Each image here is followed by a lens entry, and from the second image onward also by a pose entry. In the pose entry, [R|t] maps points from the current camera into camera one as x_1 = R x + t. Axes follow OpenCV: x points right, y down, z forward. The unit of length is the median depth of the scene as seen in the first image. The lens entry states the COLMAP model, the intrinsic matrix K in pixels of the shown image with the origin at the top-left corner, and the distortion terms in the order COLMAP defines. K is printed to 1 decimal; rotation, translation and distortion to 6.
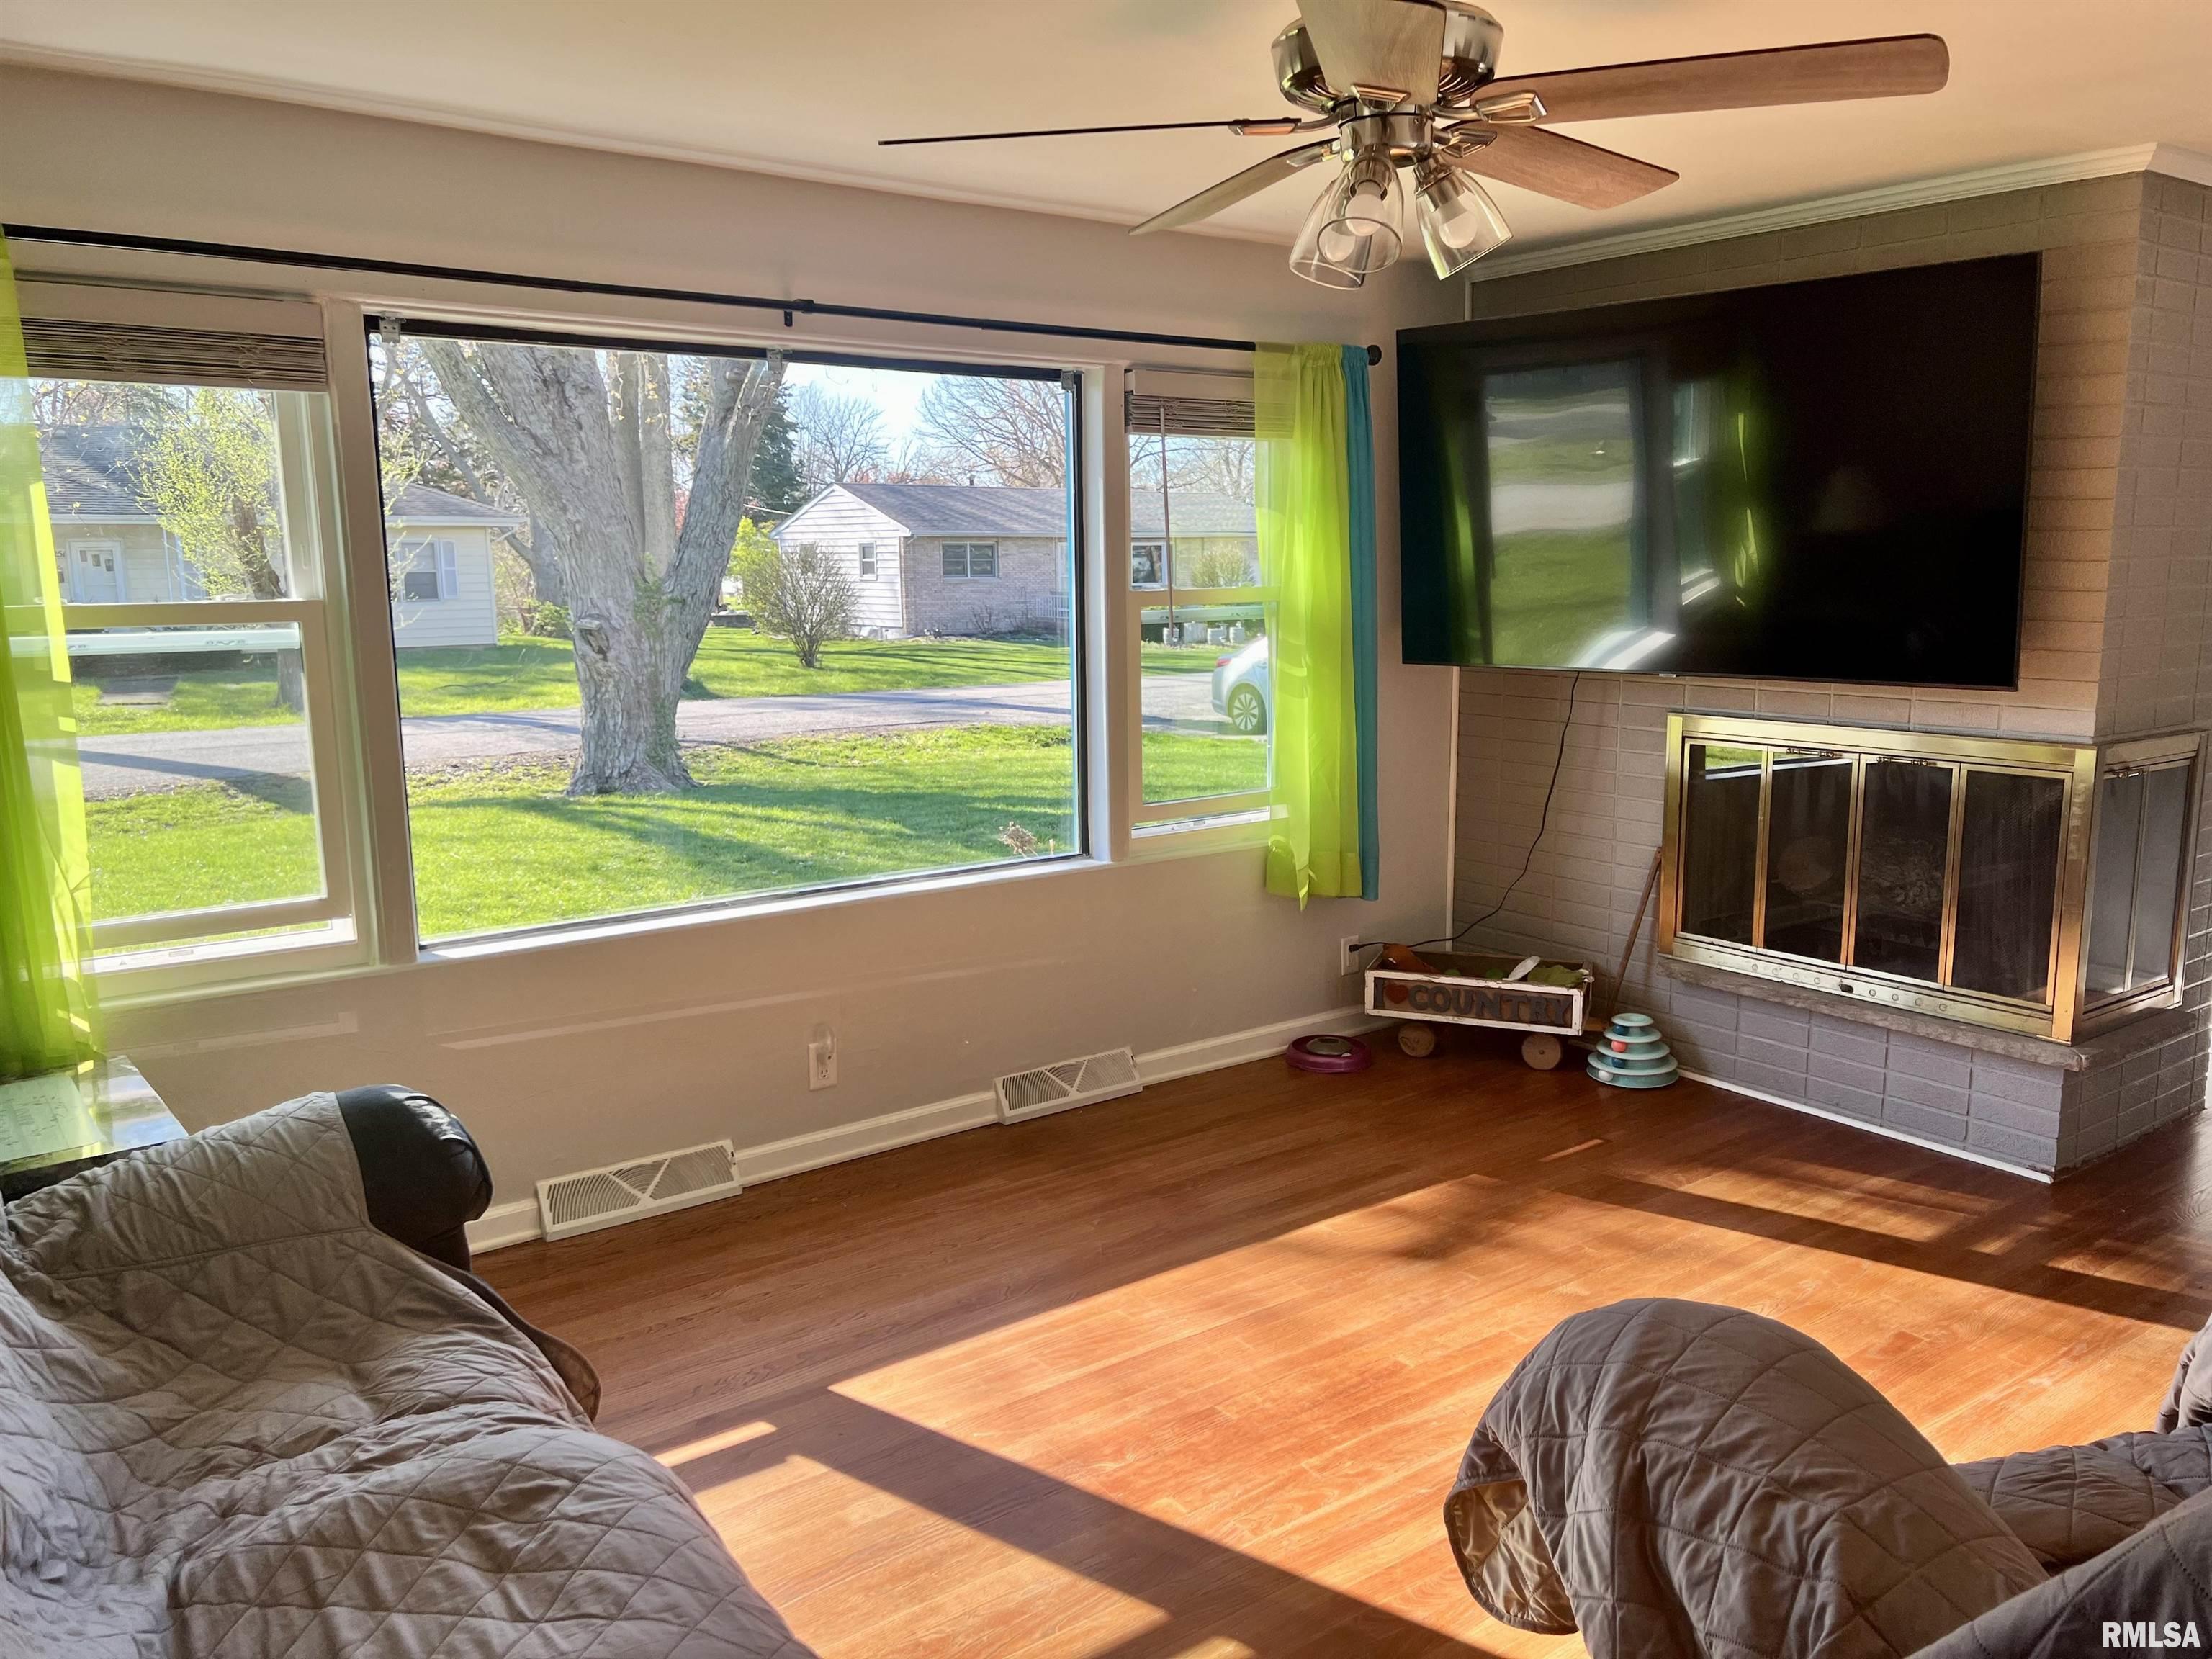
lens RADIAL K [[1671.6, 0, 1108.1], [0, 1671.6, 818.5], [0, 0, 1]] dist [0.076481, -0.095865]
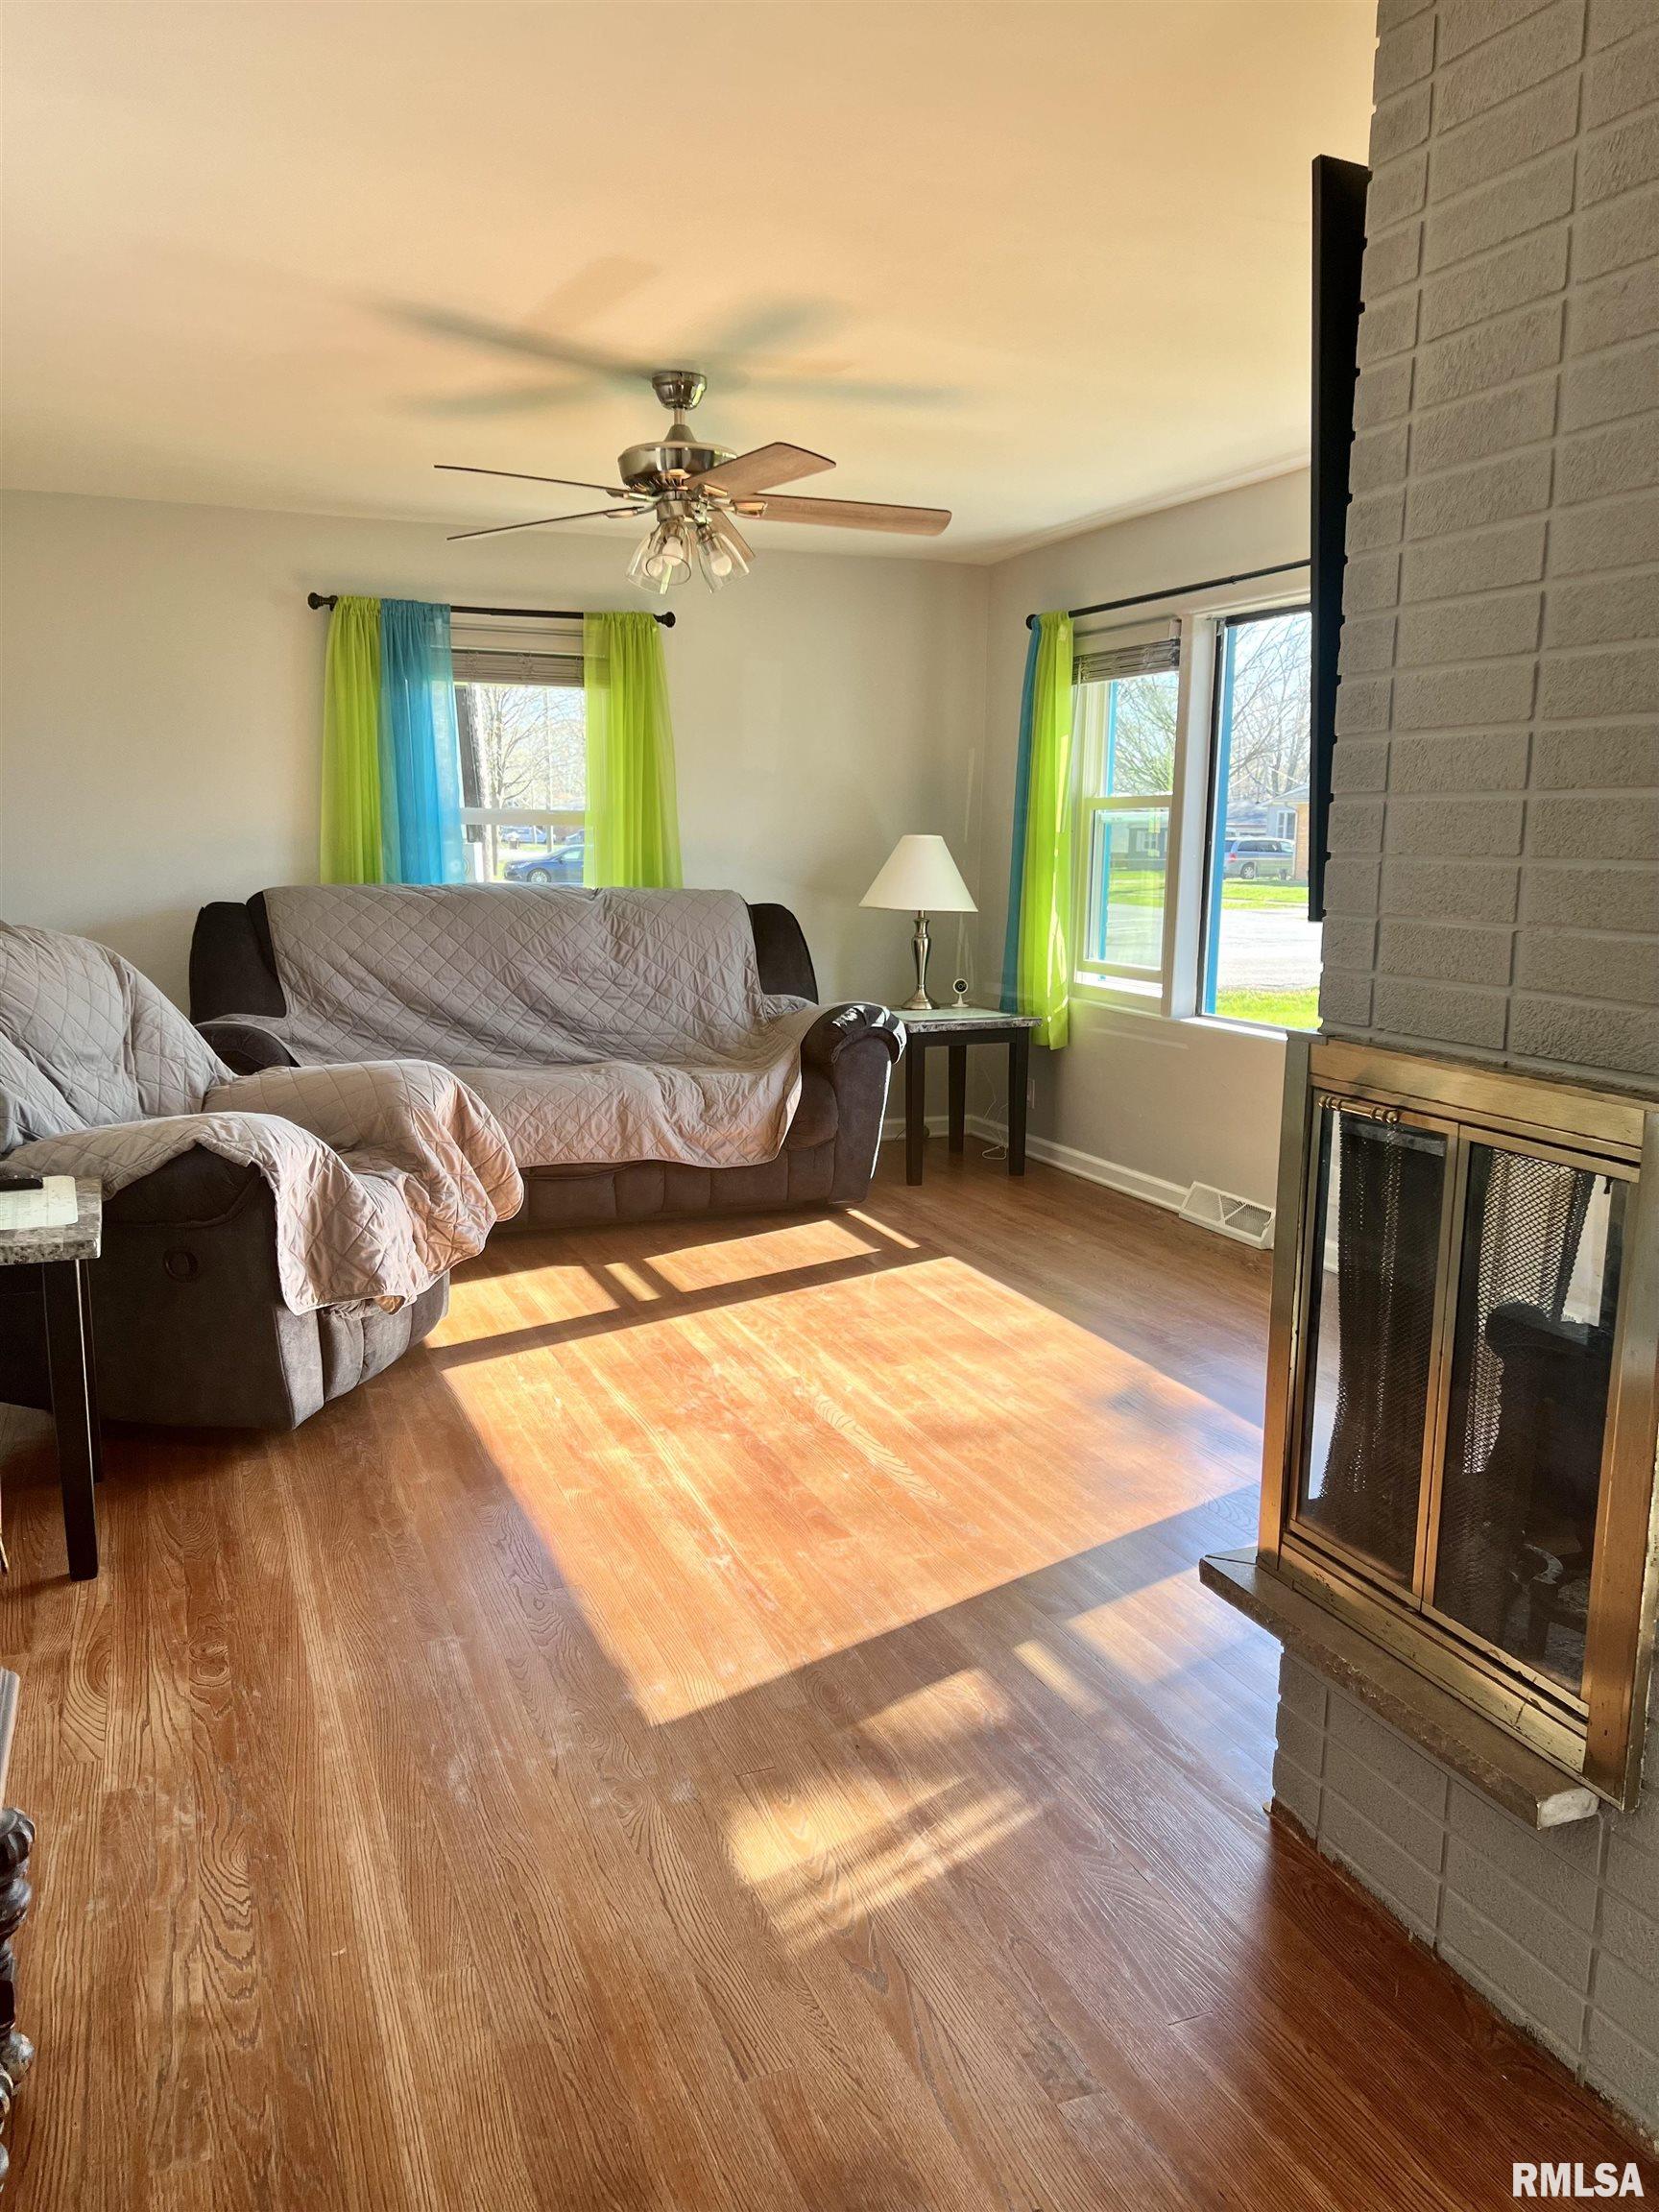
lens RADIAL K [[1671.6, 0, 830.3], [0, 1671.6, 1101.5], [0, 0, 1]] dist [0.076481, -0.095865]
pose [[-0.264324, 0.152589, -0.952286, 1.473766], [-0.164738, 0.965750, 0.200473, -0.128687], [0.950260, 0.209868, -0.230134, 1.283530]]
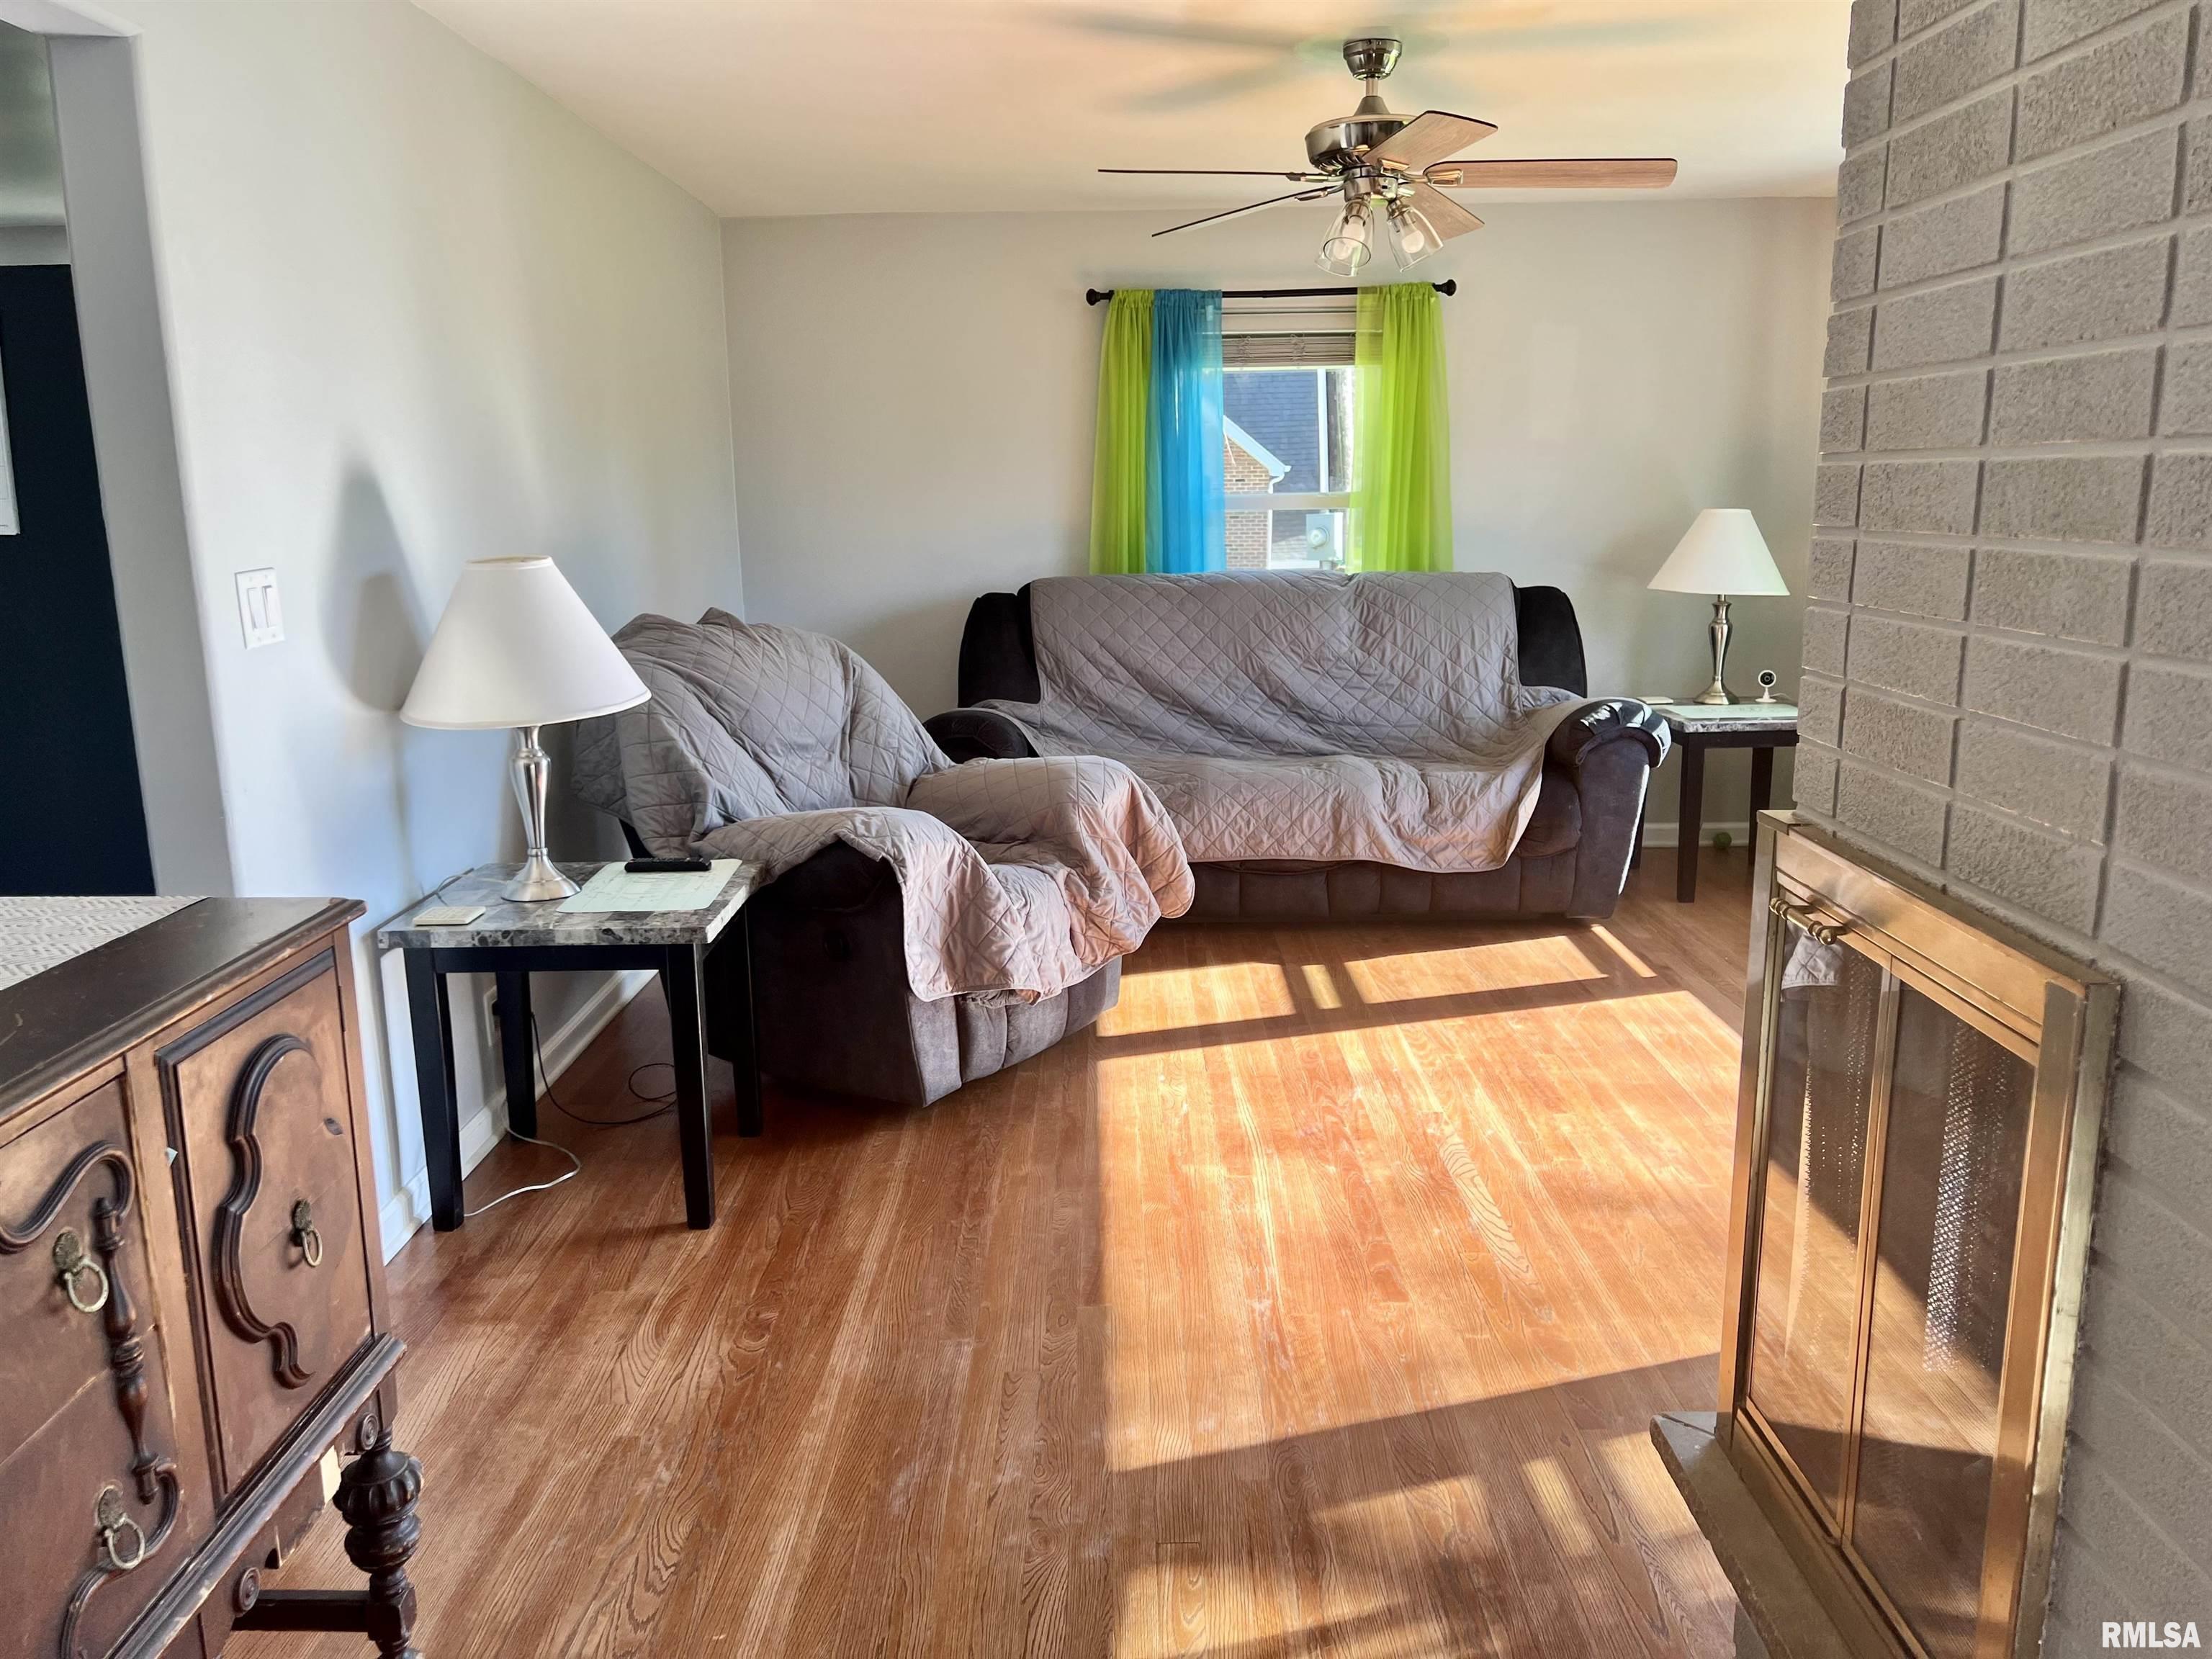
lens RADIAL K [[1671.6, 0, 1078.8], [0, 1671.6, 818.5], [0, 0, 1]] dist [0.076481, -0.095865]
pose [[-0.614542, 0.161384, -0.772200, 1.343842], [-0.112640, 0.950871, 0.288368, -0.186046], [0.780801, 0.264195, -0.566172, 1.441458]]
